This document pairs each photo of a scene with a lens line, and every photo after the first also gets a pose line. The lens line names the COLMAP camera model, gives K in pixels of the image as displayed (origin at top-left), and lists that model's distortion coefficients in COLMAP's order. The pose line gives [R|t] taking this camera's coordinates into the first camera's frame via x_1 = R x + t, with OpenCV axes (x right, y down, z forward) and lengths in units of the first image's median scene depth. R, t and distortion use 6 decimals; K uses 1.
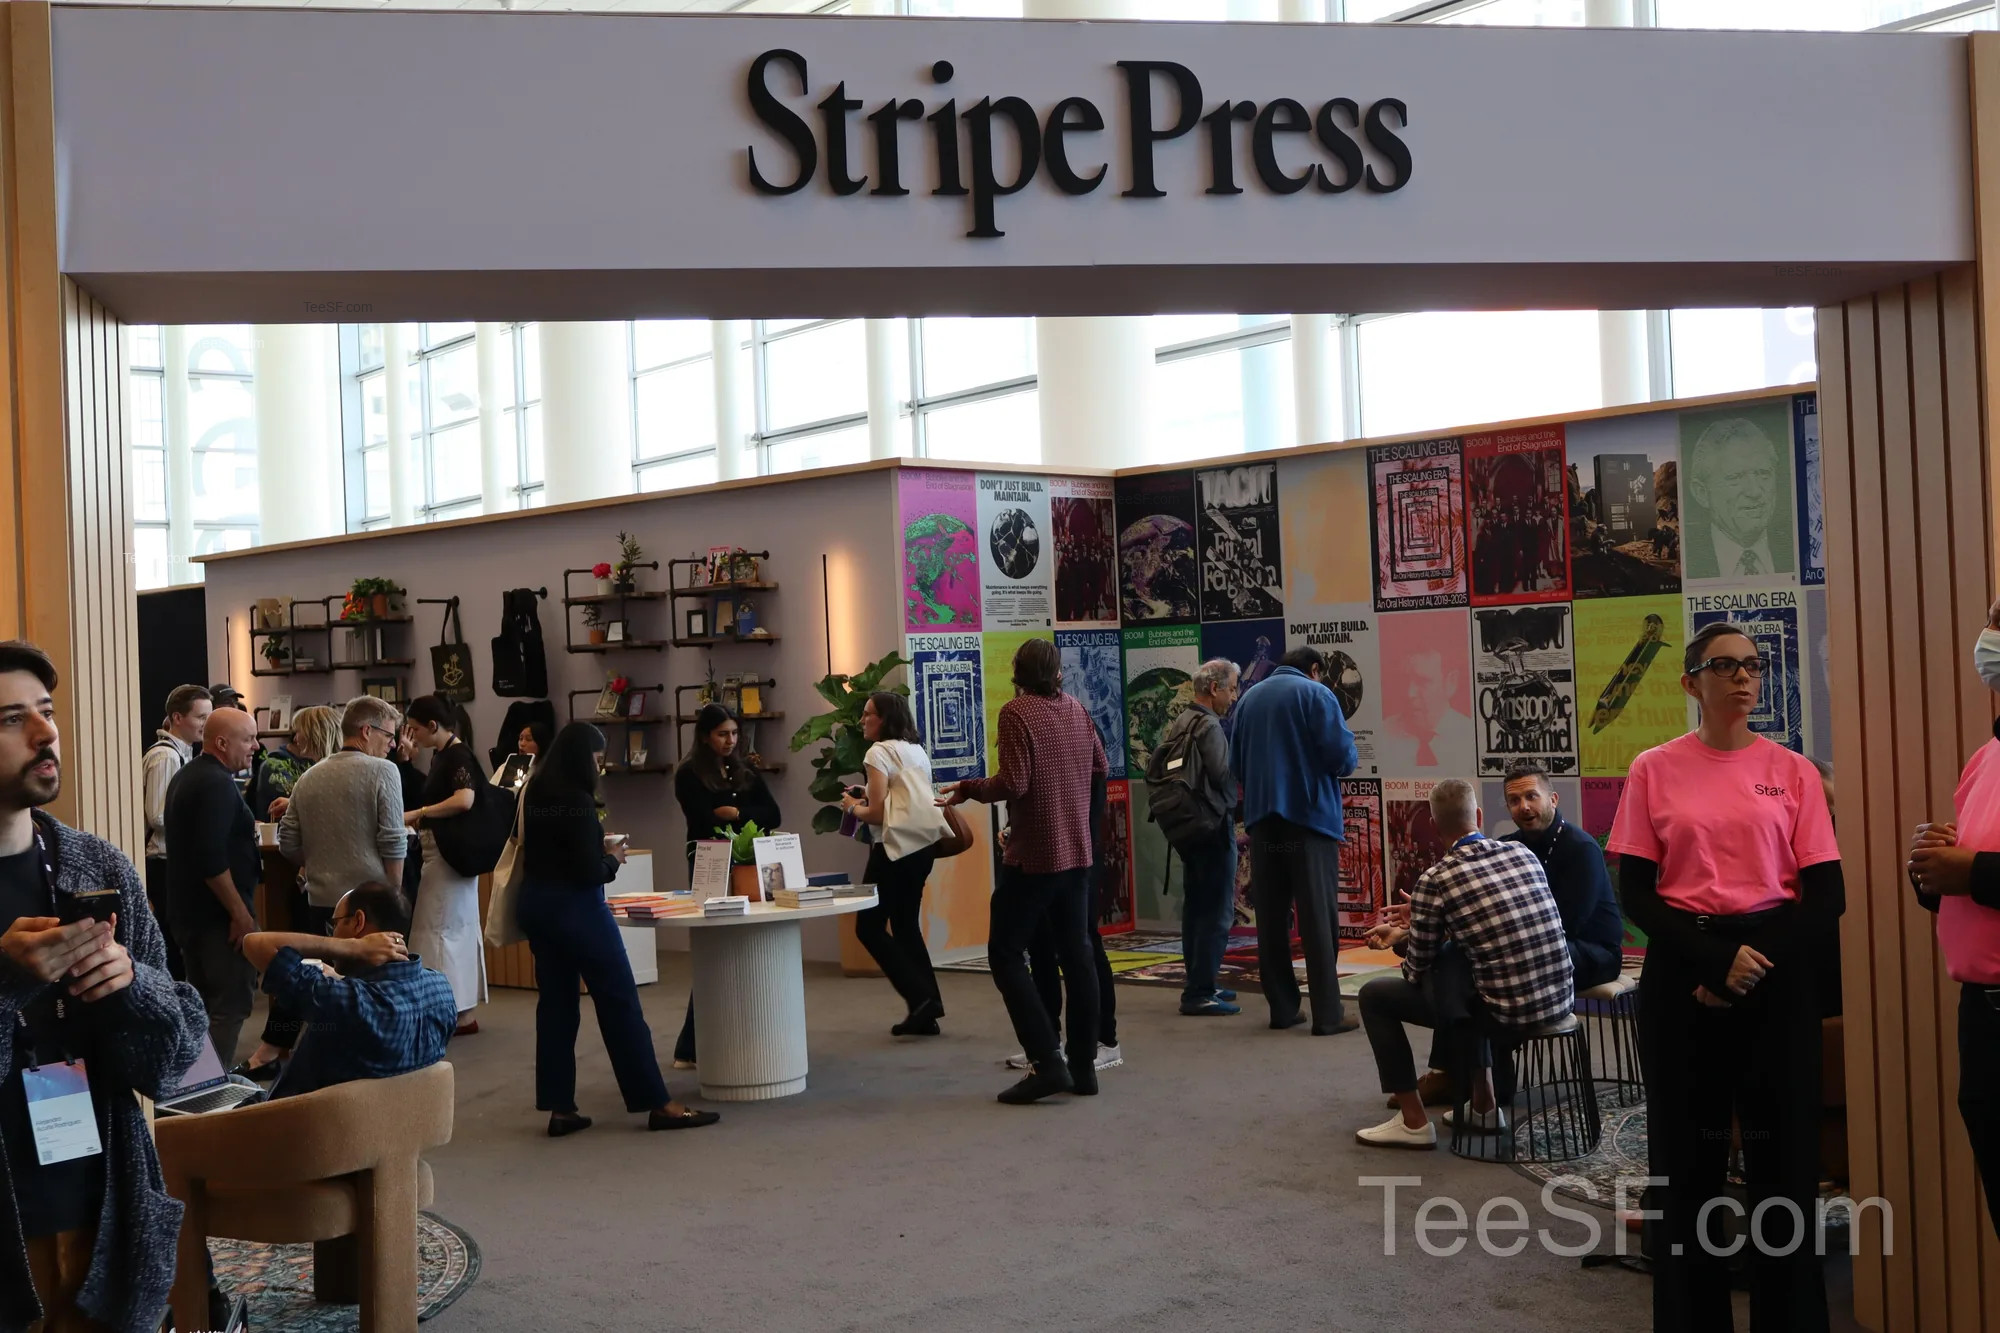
lens RADIAL K [[2325.2, 0, 1000.0], [0, 2325.2, 666.5], [0, 0, 1]] dist [0.043897, 0.009090]
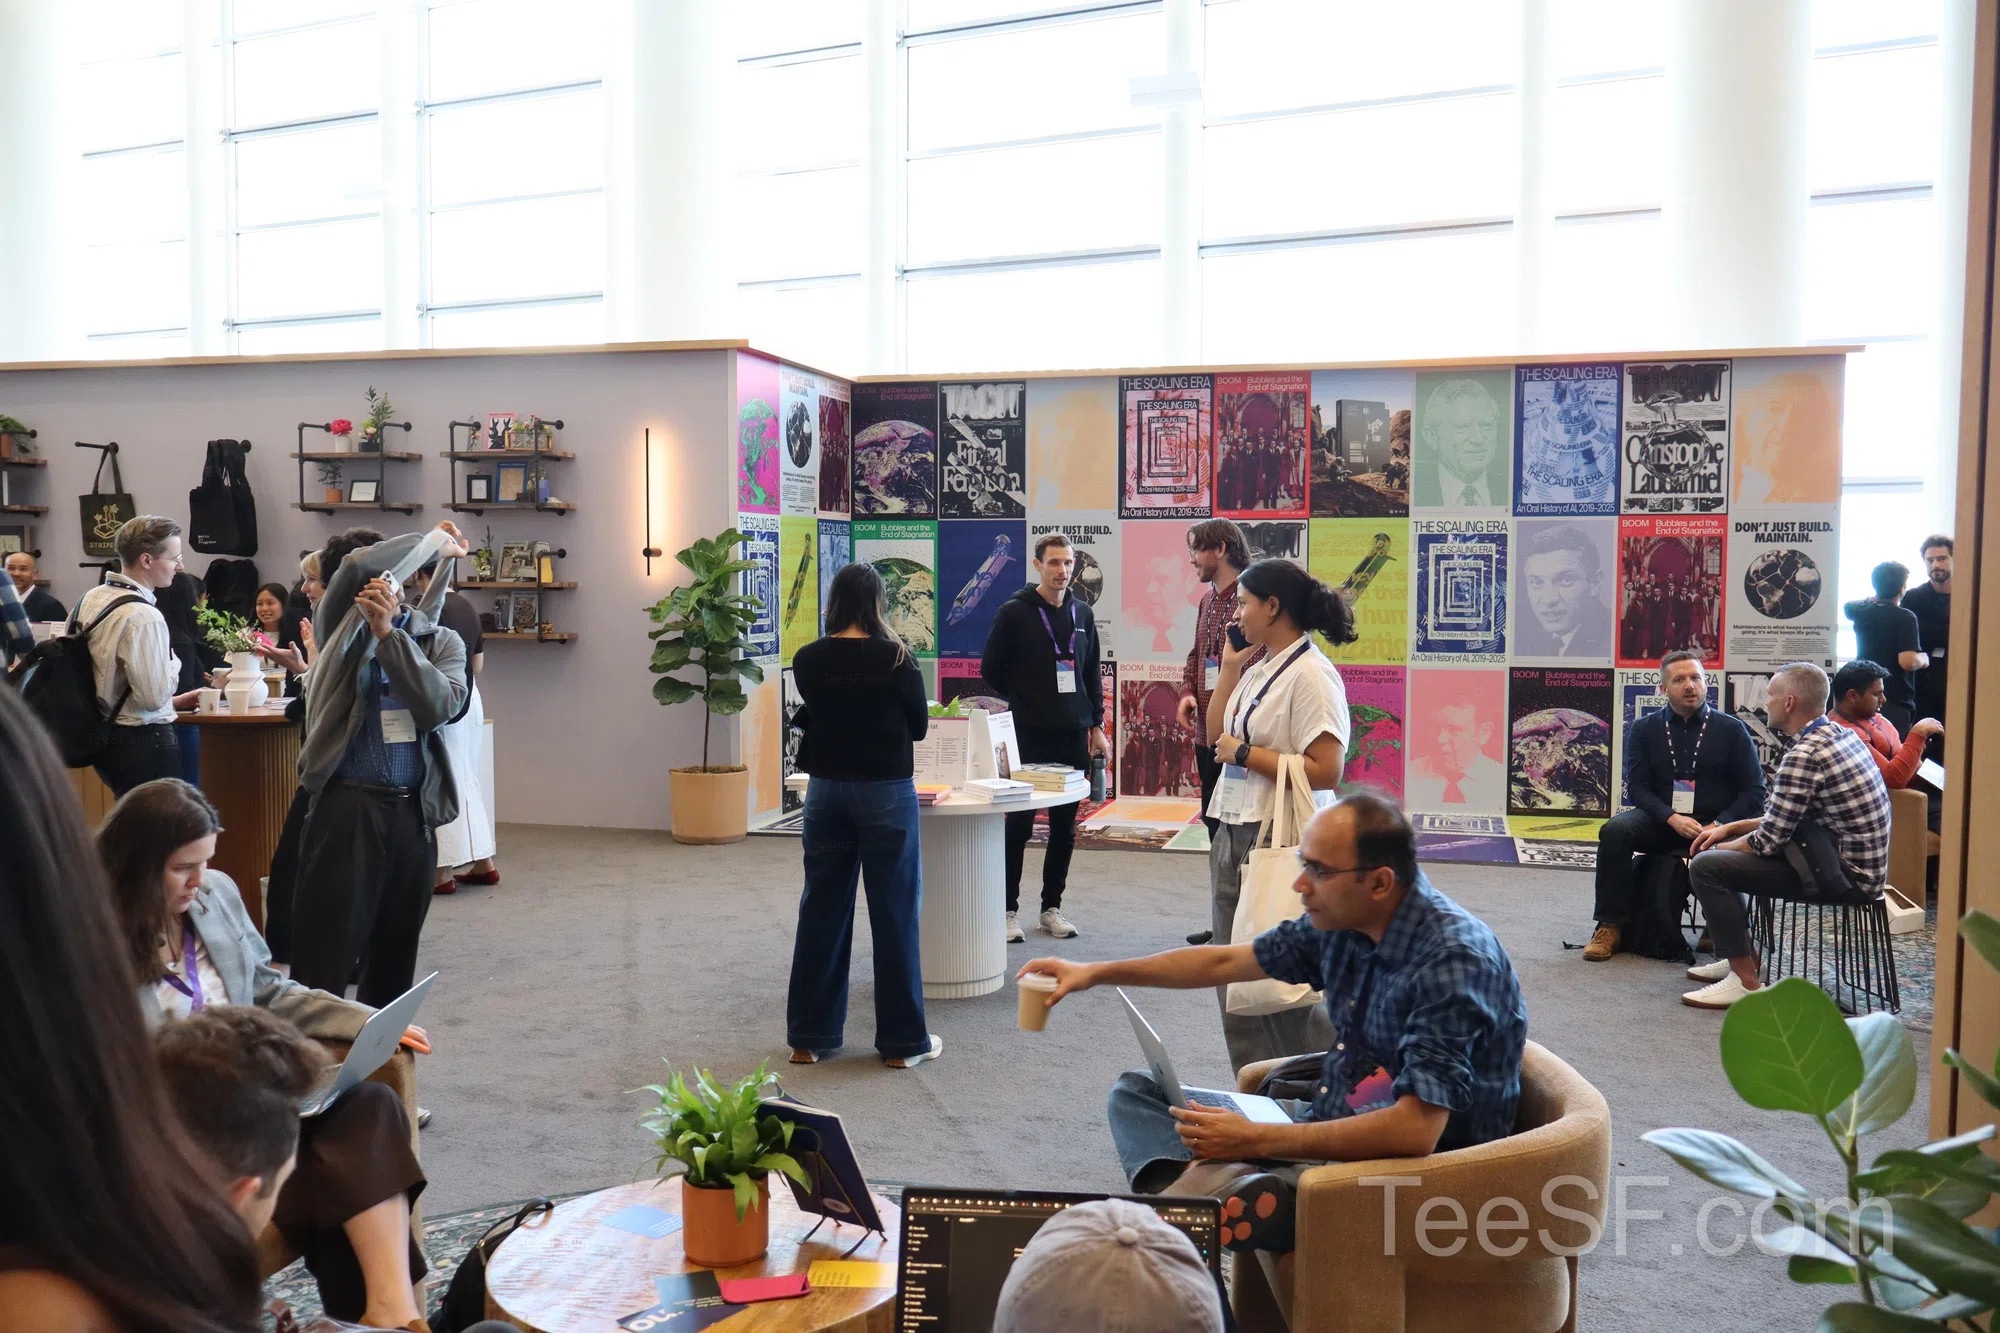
lens RADIAL K [[1694.6, 0, 1000.0], [0, 1694.6, 666.5], [0, 0, 1]] dist [0.031264, 0.003404]
pose [[0.879193, 0.019980, 0.476047, -0.310665], [-0.044527, 0.998193, 0.040340, 0.019868], [-0.474381, -0.056663, 0.878494, 0.292460]]
